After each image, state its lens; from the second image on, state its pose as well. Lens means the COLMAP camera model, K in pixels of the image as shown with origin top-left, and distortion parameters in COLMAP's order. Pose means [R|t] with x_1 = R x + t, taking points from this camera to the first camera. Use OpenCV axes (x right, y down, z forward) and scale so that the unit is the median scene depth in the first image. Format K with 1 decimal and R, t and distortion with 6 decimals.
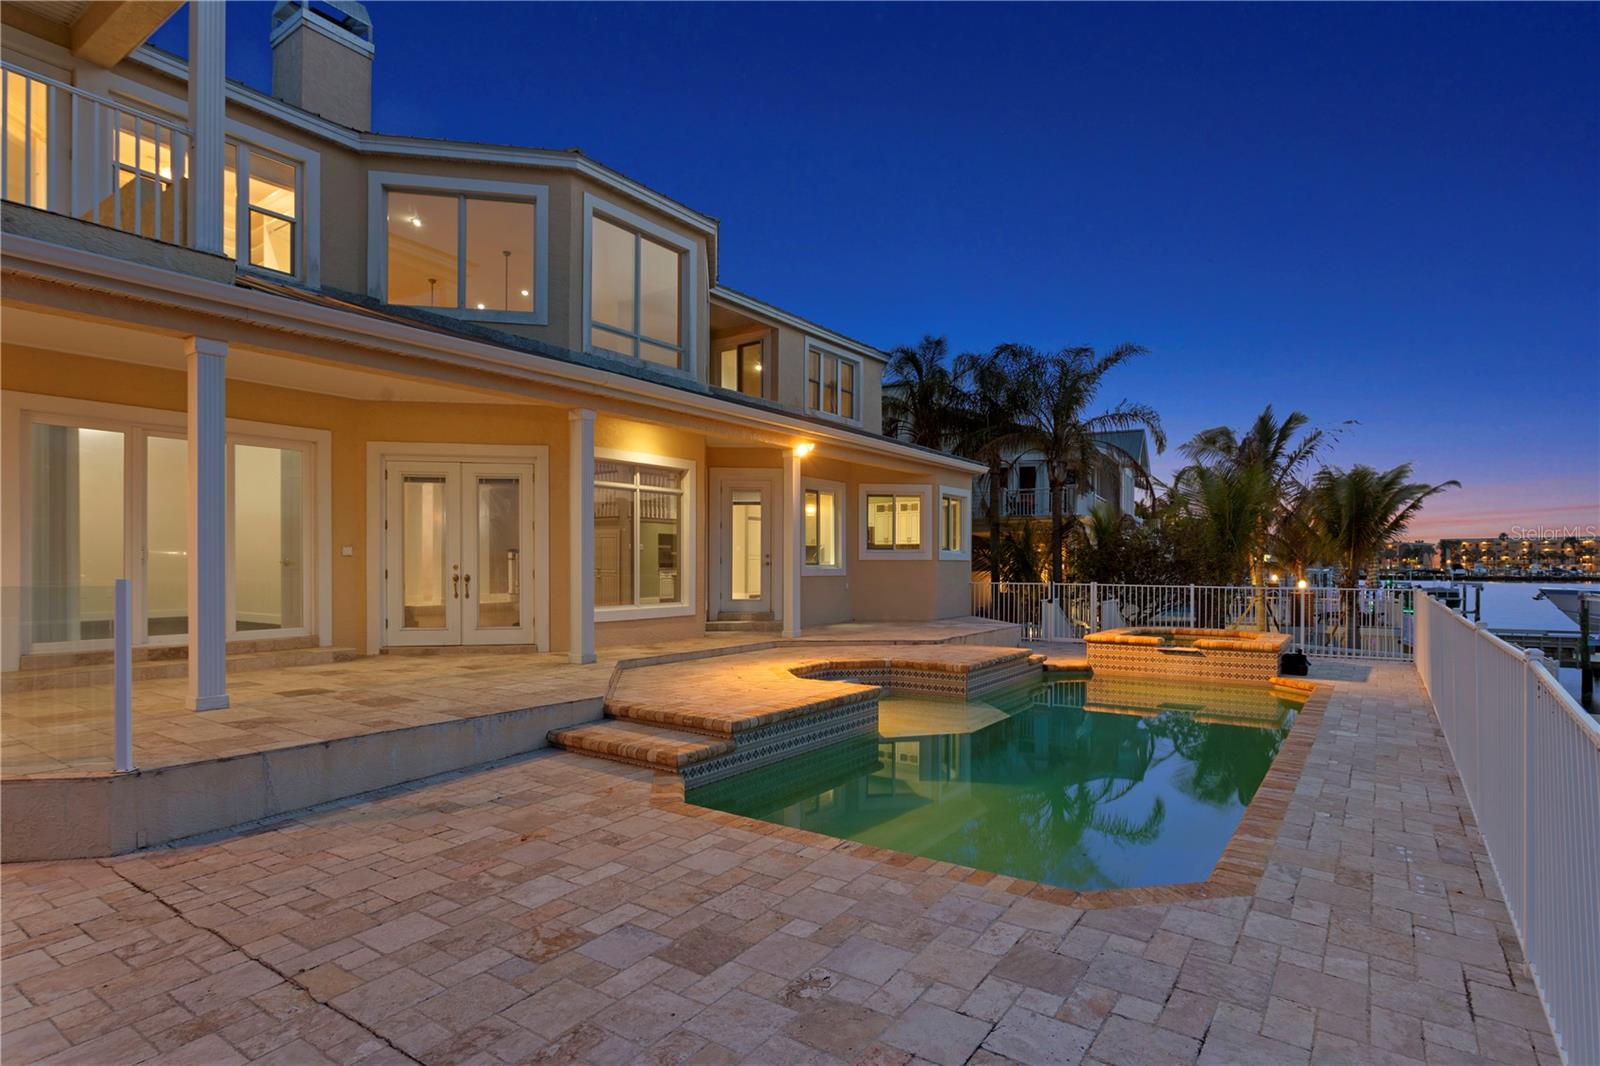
lens RADIAL K [[815.3, 0, 819.4], [0, 815.3, 569.5], [0, 0, 1]] dist [-0.005989, 0.000430]
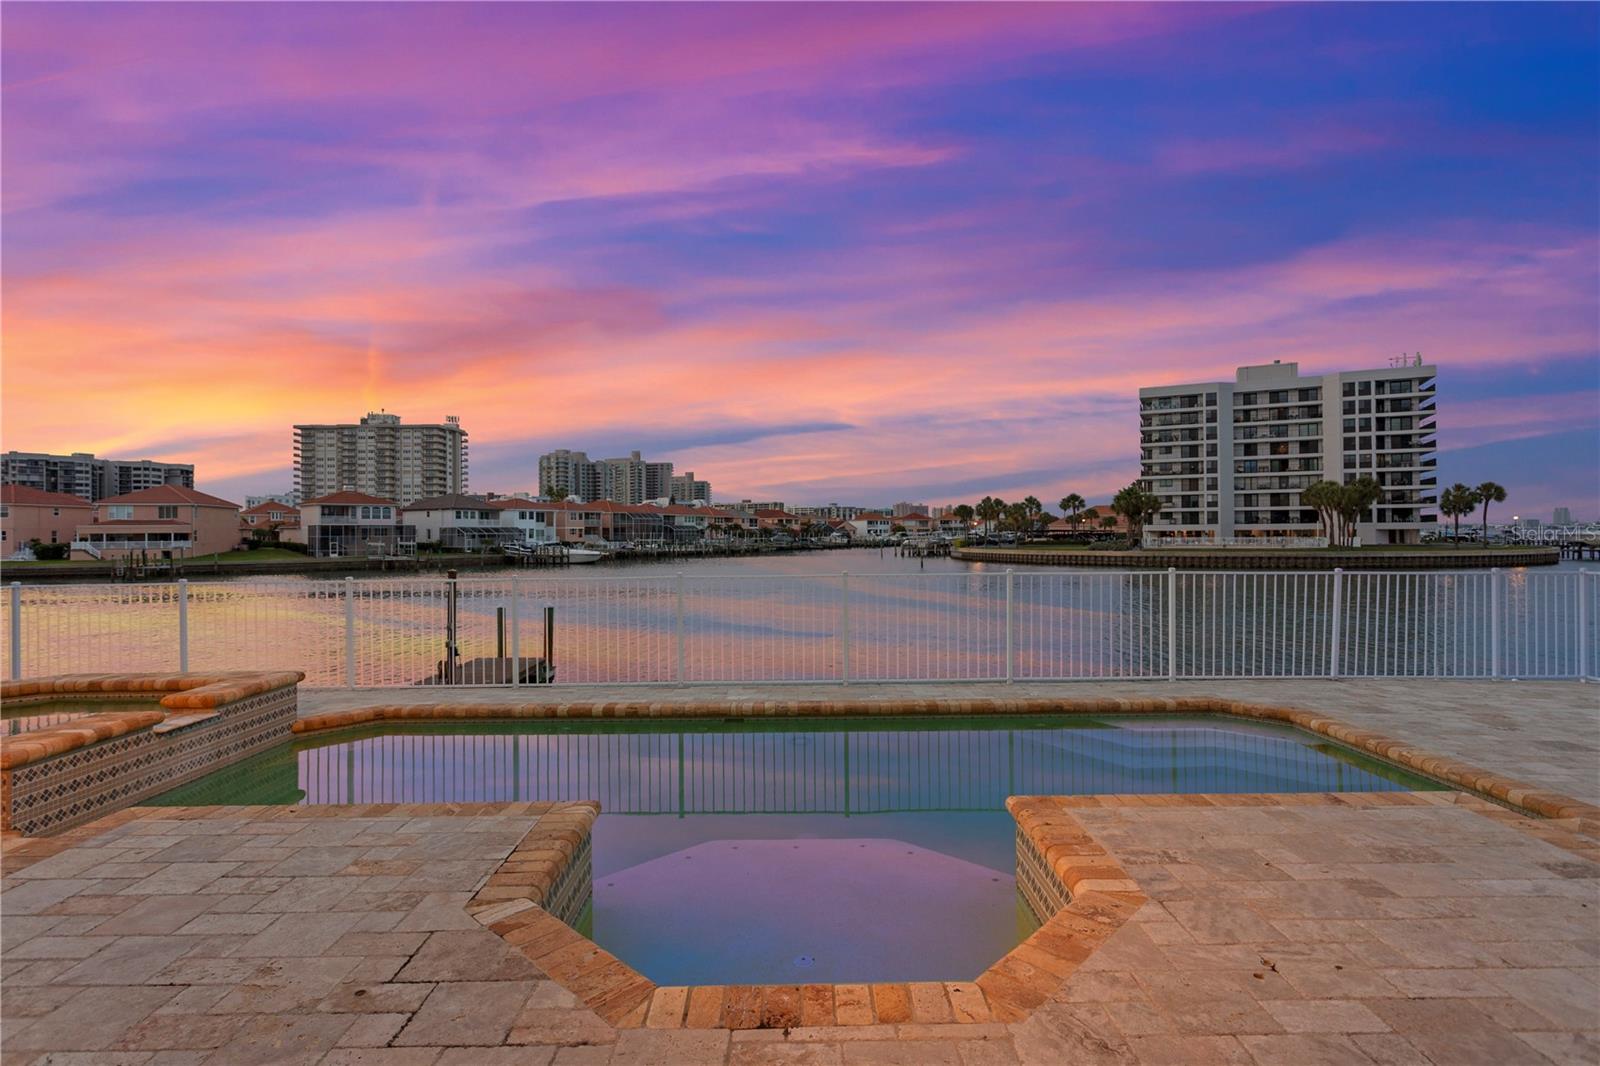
lens RADIAL K [[789.9, 0, 798.9], [0, 789.9, 524.9], [0, 0, 1]] dist [-0.002267, 0.000520]
pose [[-0.573018, 0.011745, 0.819459, -0.180701], [0.012854, 0.999903, -0.005342, -0.015499], [-0.819442, 0.007472, -0.573113, 1.011813]]
